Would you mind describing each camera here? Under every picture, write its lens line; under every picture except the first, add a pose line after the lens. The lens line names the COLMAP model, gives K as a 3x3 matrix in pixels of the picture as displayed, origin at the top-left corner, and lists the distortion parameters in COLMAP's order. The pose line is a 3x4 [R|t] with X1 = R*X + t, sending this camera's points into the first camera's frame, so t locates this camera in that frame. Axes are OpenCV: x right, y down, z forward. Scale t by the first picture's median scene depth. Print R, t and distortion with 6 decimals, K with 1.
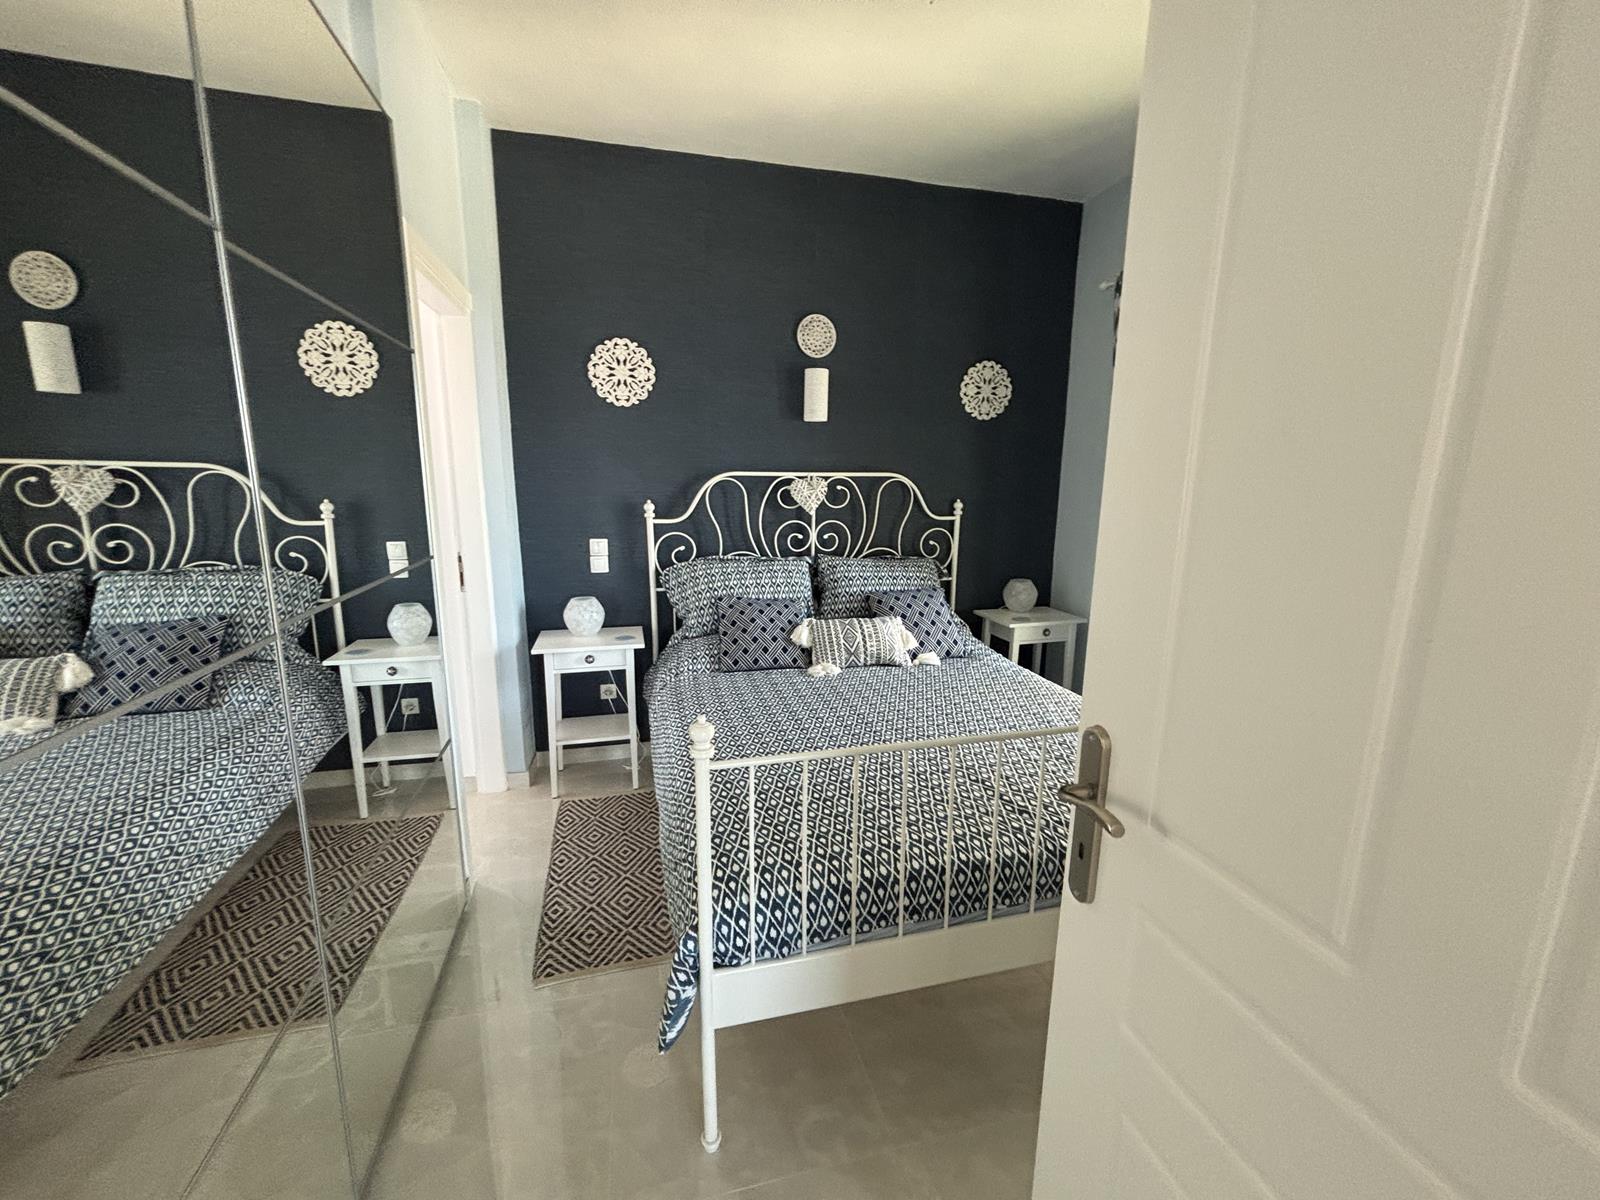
lens RADIAL K [[660.3, 0, 800.0], [0, 660.3, 600.0], [0, 0, 1]] dist [0.072090, -0.000028]
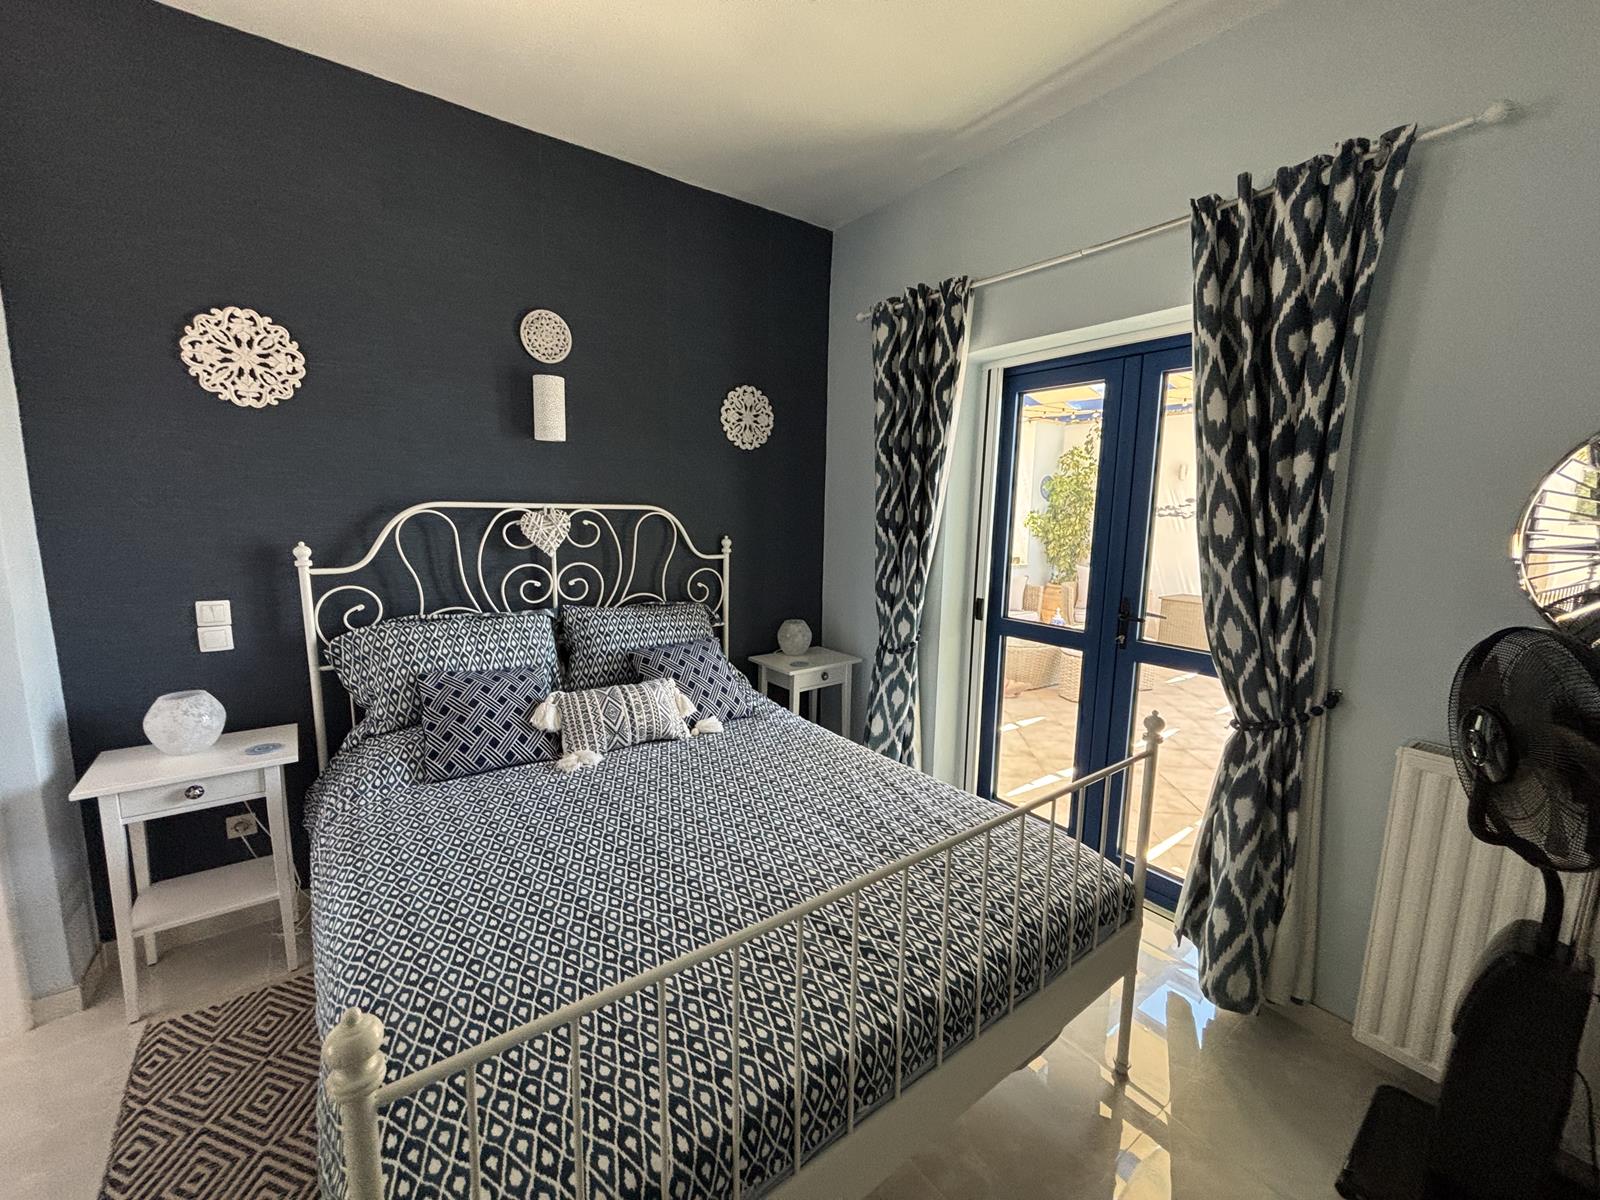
lens RADIAL K [[648.2, 0, 800.0], [0, 648.2, 600.0], [0, 0, 1]] dist [-0.000873, 0.000004]
pose [[0.925447, -0.046039, 0.376069, -0.001469], [0.060129, 0.997857, -0.025808, -0.040316], [-0.374075, 0.046496, 0.926232, 0.178036]]
